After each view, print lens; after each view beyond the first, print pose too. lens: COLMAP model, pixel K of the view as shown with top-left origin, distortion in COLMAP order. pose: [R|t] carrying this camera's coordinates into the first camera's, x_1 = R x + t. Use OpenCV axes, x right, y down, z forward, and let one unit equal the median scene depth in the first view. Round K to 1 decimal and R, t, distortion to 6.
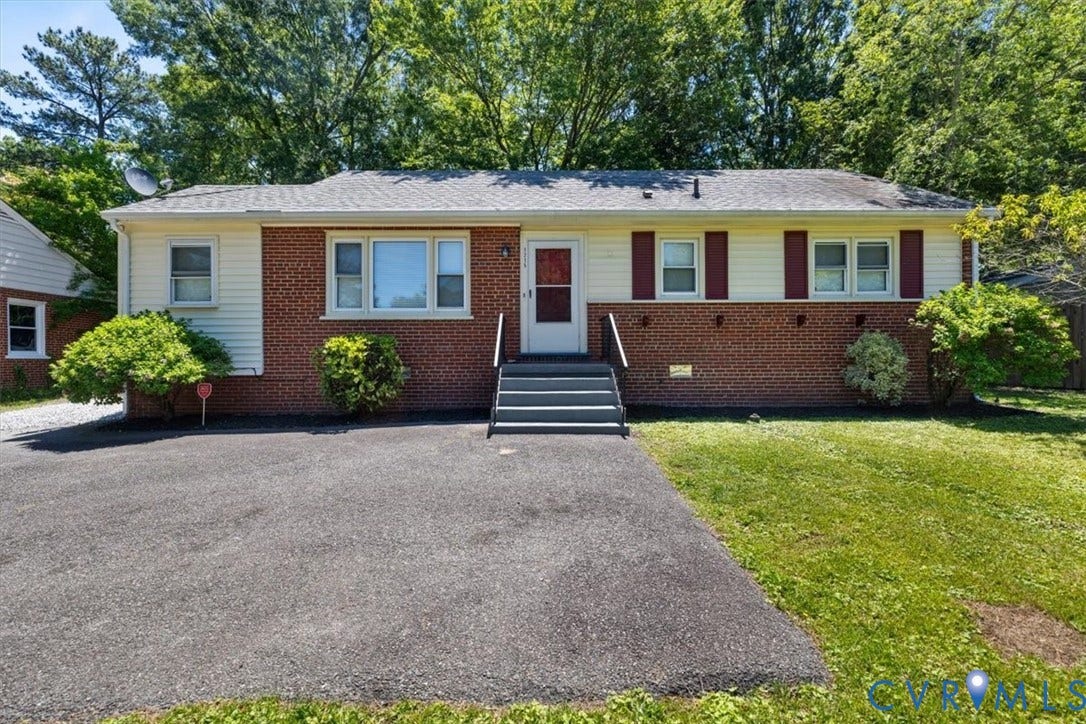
lens RADIAL K [[460.9, 0, 539.7], [0, 460.9, 361.1], [0, 0, 1]] dist [0.005164, -0.001530]
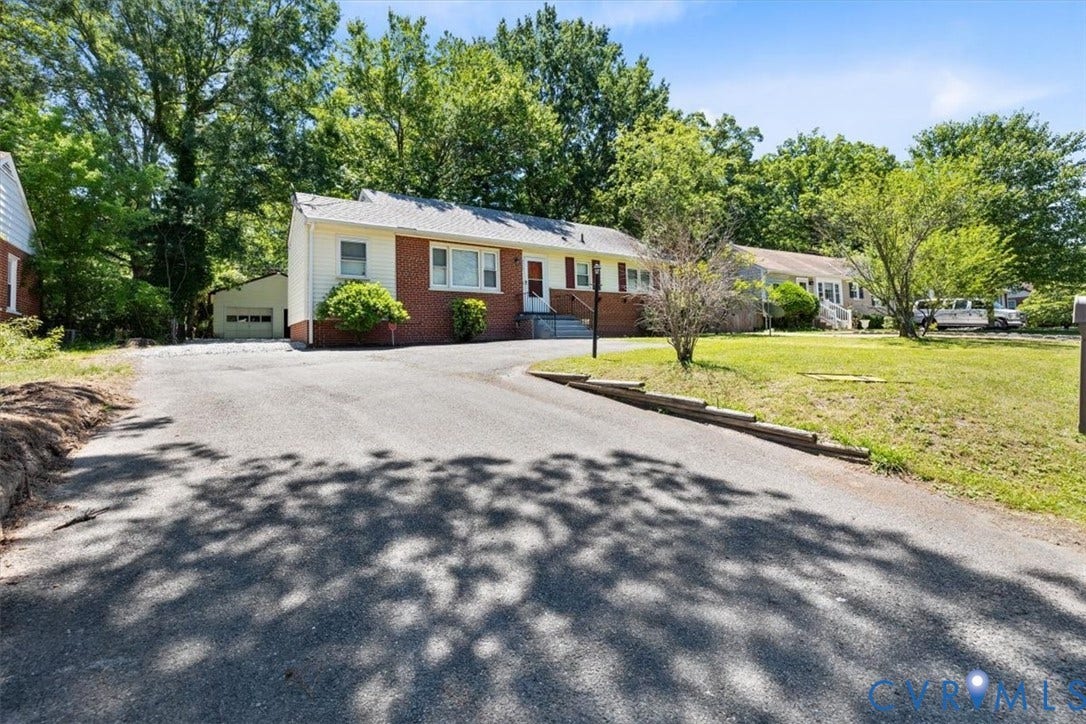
lens RADIAL K [[460.9, 0, 543.7], [0, 460.9, 354.2], [0, 0, 1]] dist [0.005164, -0.001530]
pose [[0.838234, -0.023110, 0.544821, -1.079126], [0.013948, 0.999683, 0.020946, 0.130042], [-0.545133, -0.009958, 0.838290, -0.766130]]
